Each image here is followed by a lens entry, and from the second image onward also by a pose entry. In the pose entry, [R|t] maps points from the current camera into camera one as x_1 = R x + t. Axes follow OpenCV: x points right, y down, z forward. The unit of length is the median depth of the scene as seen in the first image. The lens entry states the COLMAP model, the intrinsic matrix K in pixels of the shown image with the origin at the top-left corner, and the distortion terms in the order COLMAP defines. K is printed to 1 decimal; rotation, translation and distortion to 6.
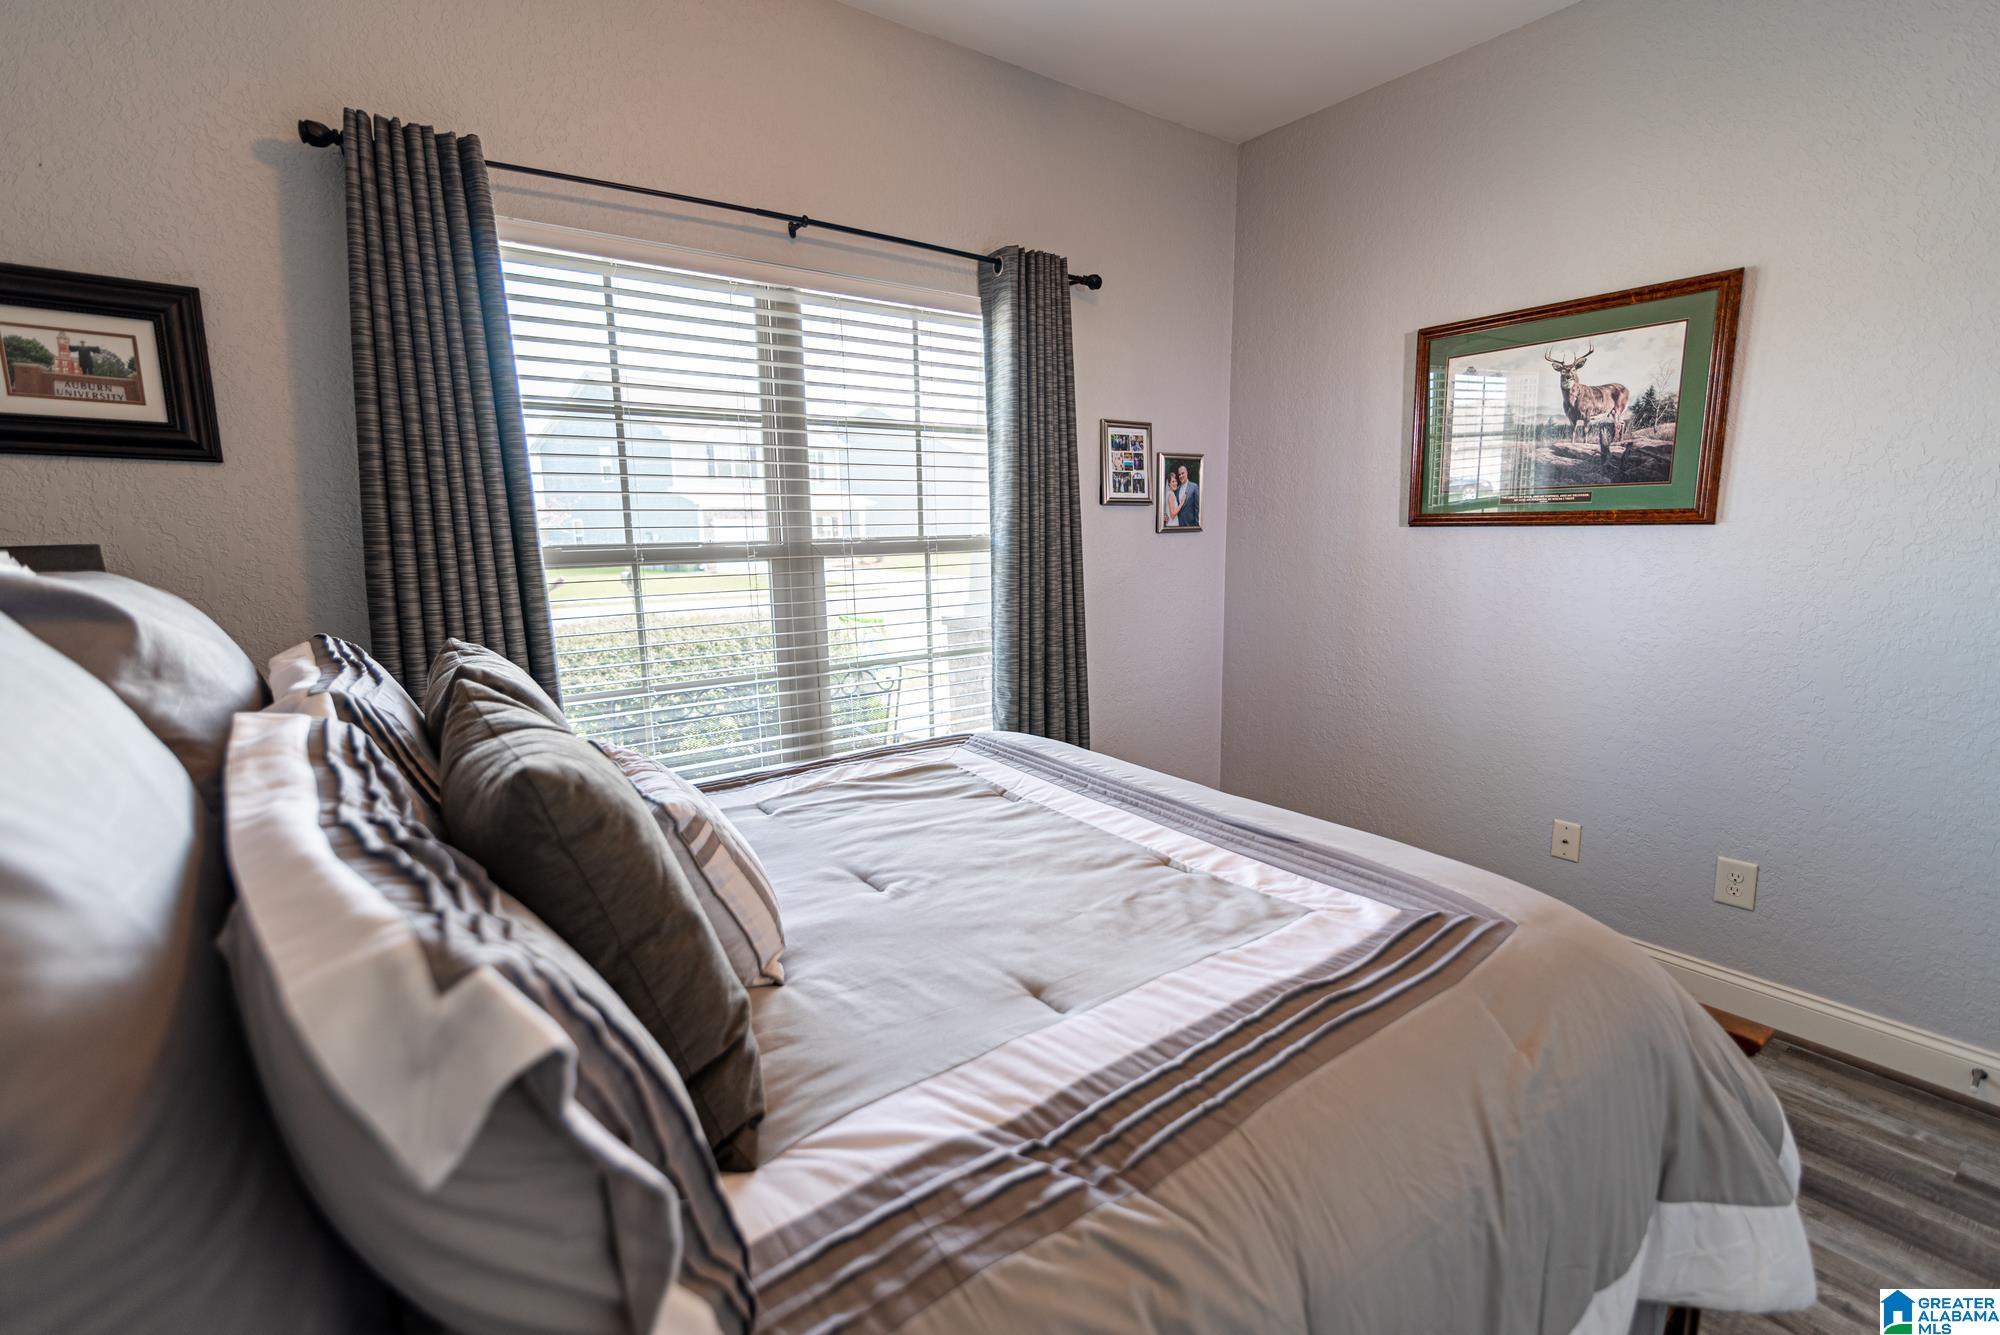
lens RADIAL K [[901.3, 0, 1013.9], [0, 901.3, 669.0], [0, 0, 1]] dist [0.011449, -0.000745]
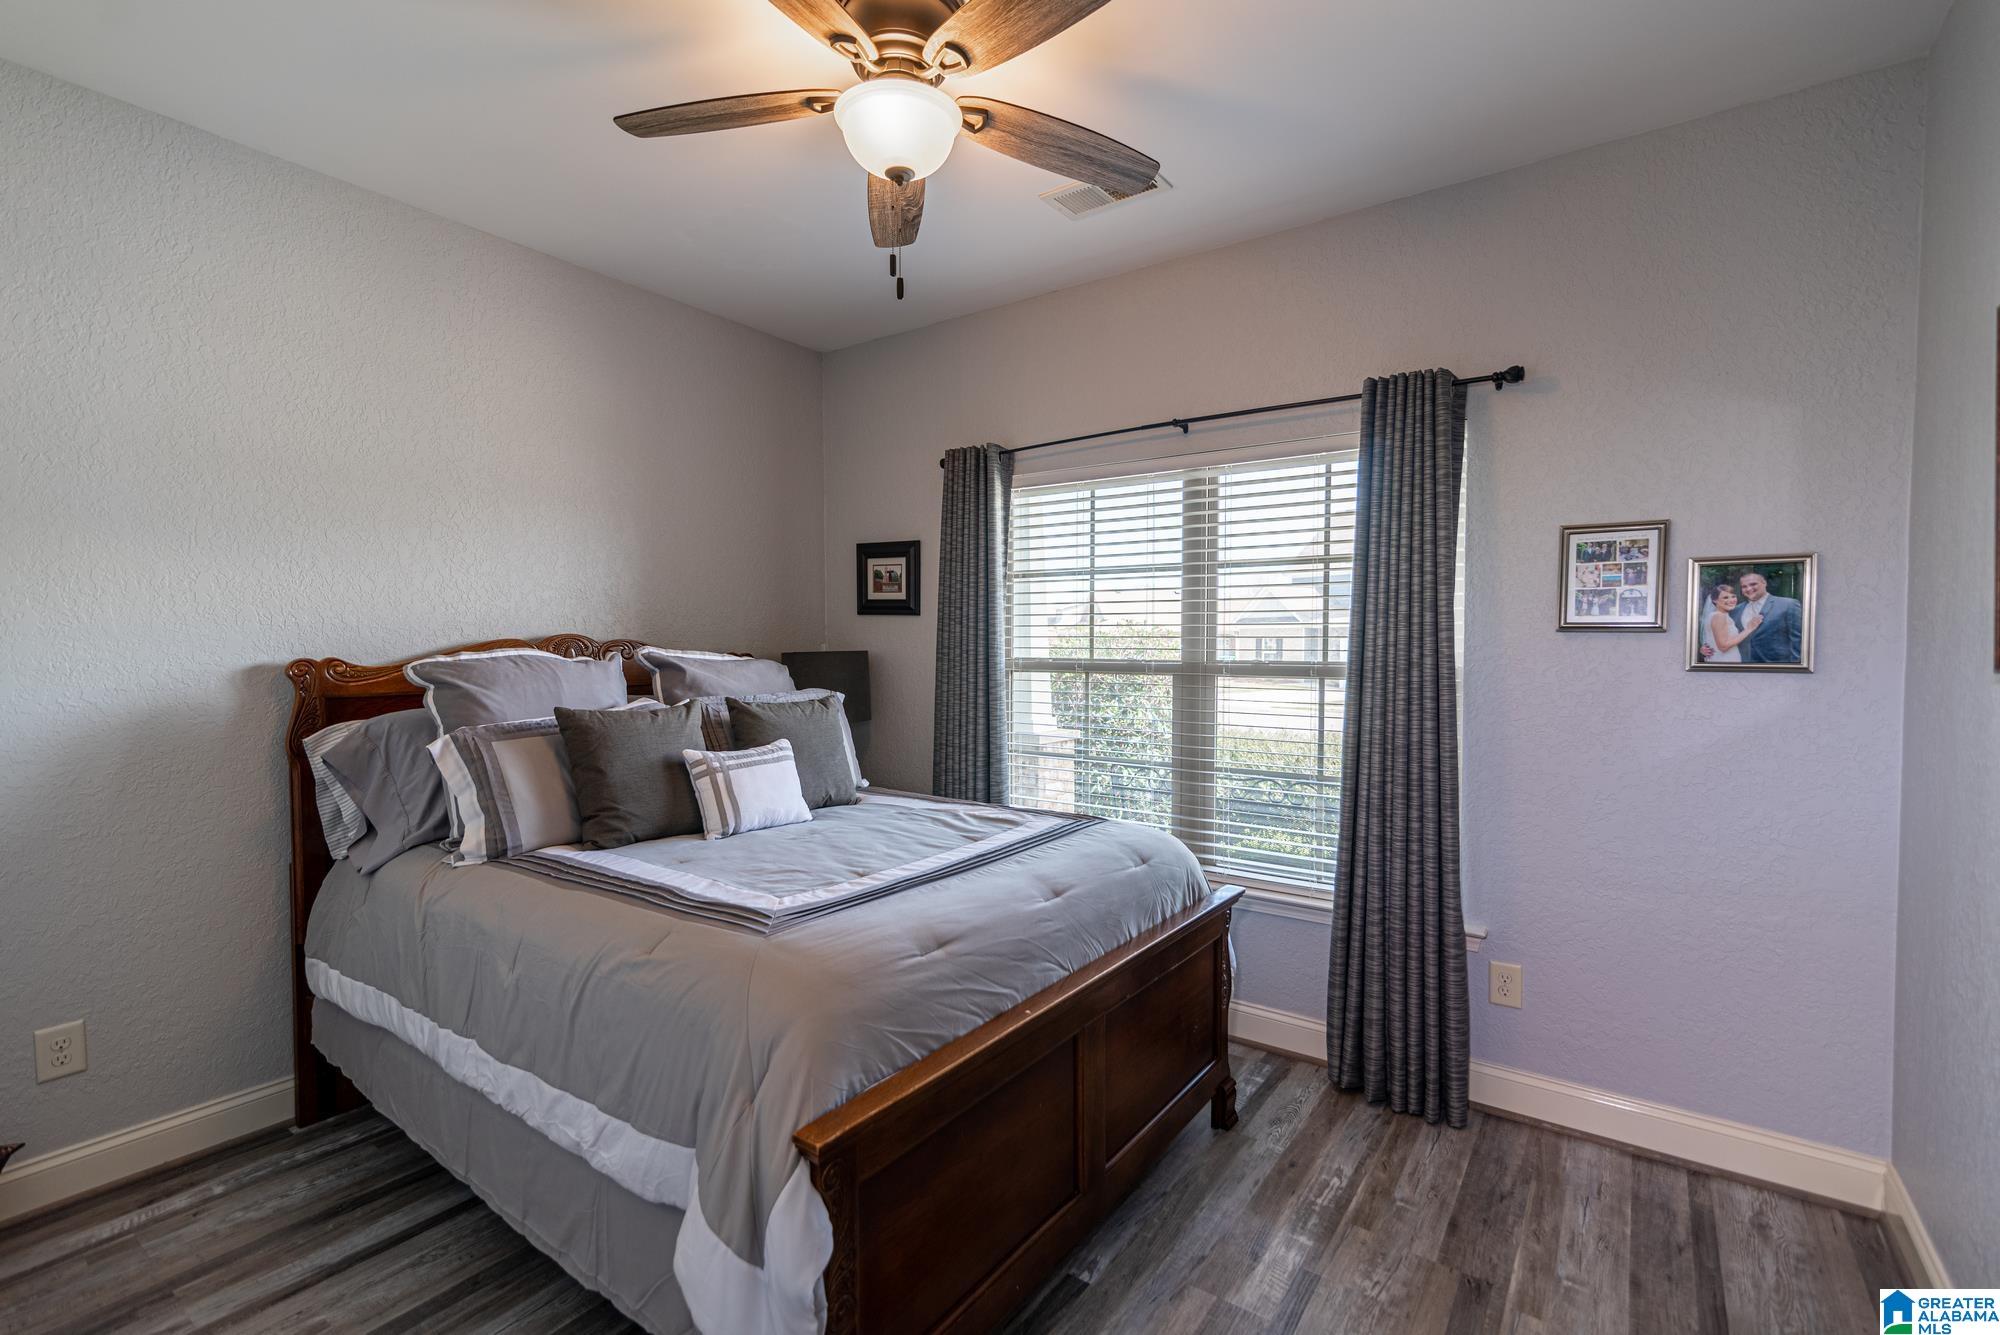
lens RADIAL K [[901.3, 0, 1013.9], [0, 901.3, 669.0], [0, 0, 1]] dist [0.011449, -0.000745]
pose [[0.303839, 0.036878, -0.952009, 0.861294], [-0.166722, 0.985890, -0.015020, -0.071264], [0.938022, 0.163284, 0.305700, 0.383997]]
